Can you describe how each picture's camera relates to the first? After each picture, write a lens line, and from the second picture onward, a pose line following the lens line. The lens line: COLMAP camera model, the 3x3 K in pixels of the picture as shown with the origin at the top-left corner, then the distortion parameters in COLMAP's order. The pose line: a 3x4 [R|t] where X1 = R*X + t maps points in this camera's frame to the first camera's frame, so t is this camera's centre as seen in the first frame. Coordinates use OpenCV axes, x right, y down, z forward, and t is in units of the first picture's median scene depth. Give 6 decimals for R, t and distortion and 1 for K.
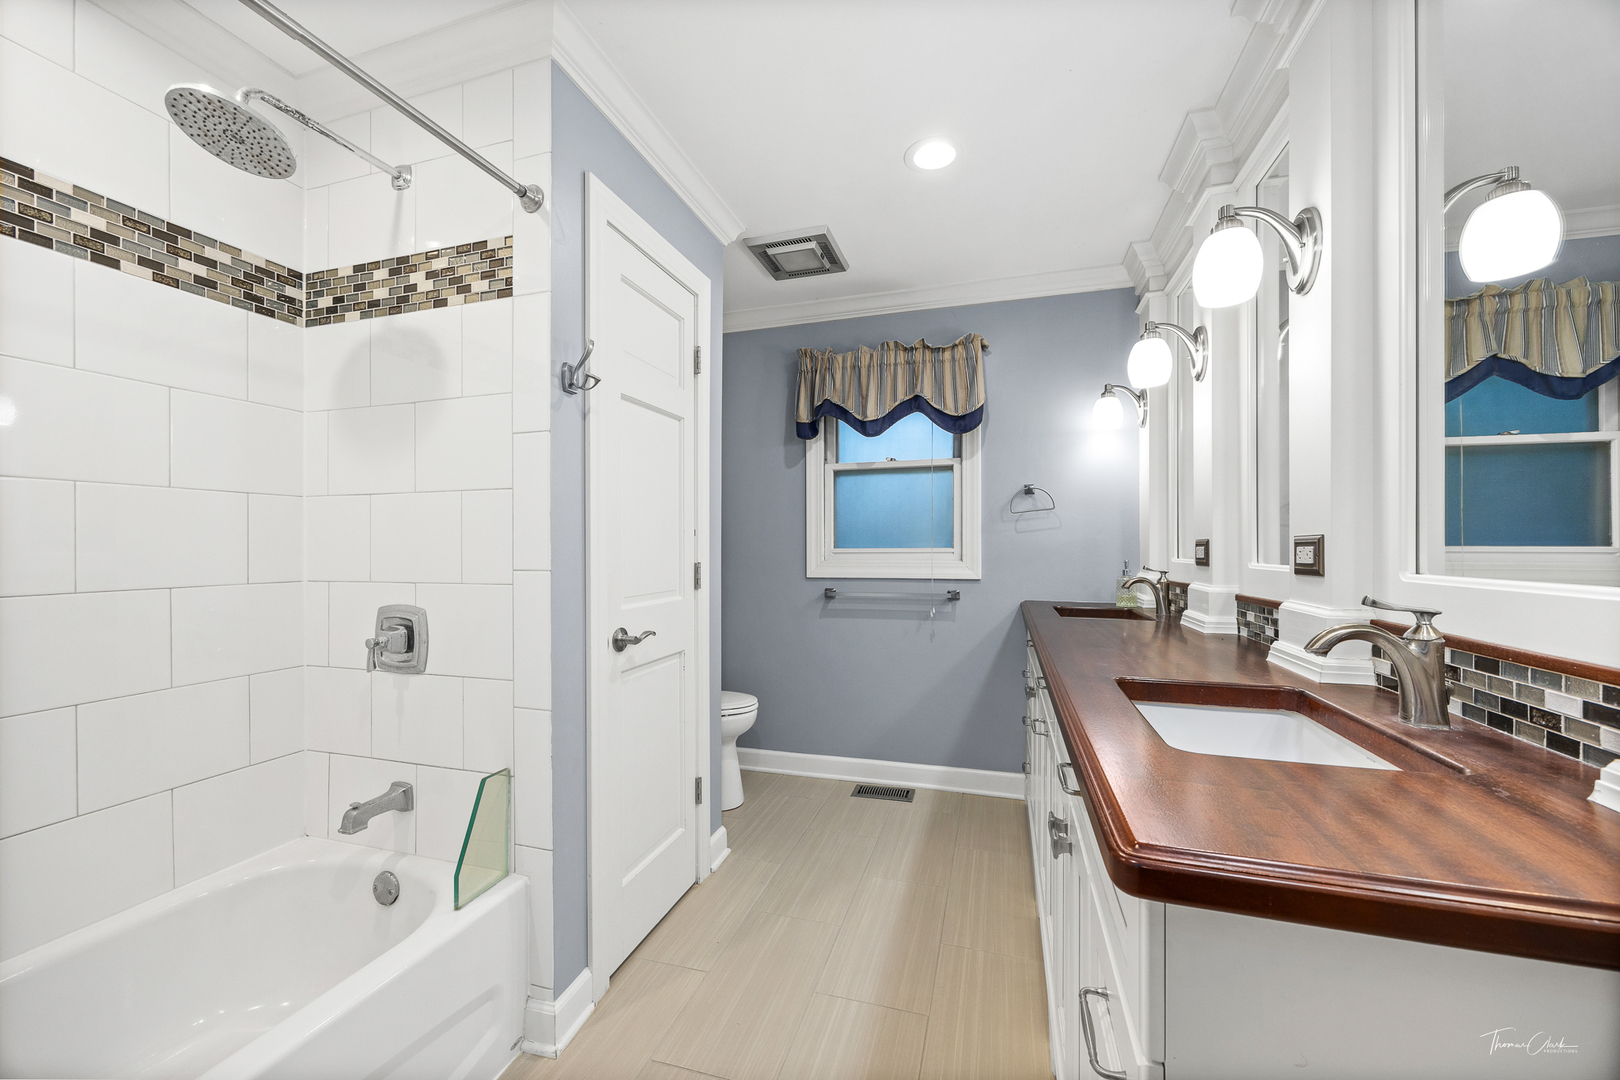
lens RADIAL K [[630.6, 0, 816.2], [0, 630.6, 546.1], [0, 0, 1]] dist [-0.002739, -0.000083]
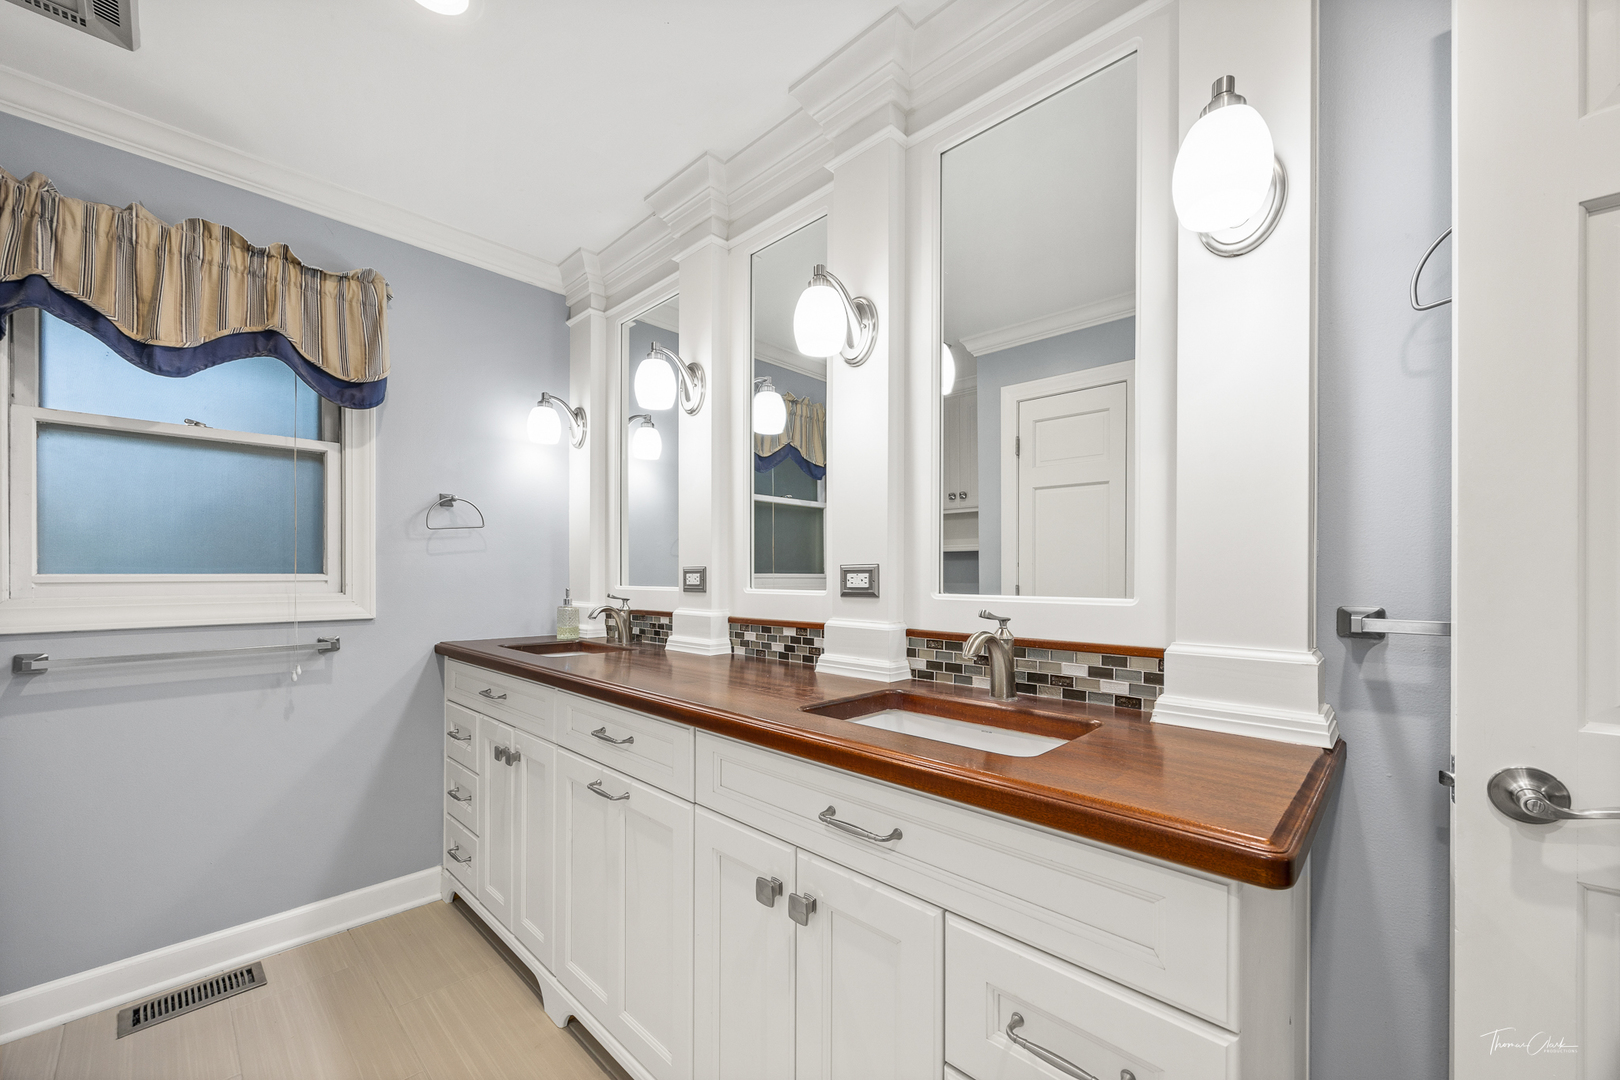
lens RADIAL K [[630.6, 0, 838.0], [0, 630.6, 574.0], [0, 0, 1]] dist [-0.002739, -0.000083]
pose [[0.444512, 0.003264, 0.895767, -0.150223], [-0.004051, 0.999990, -0.001634, 0.001523], [-0.895764, -0.002902, 0.444521, 0.218754]]
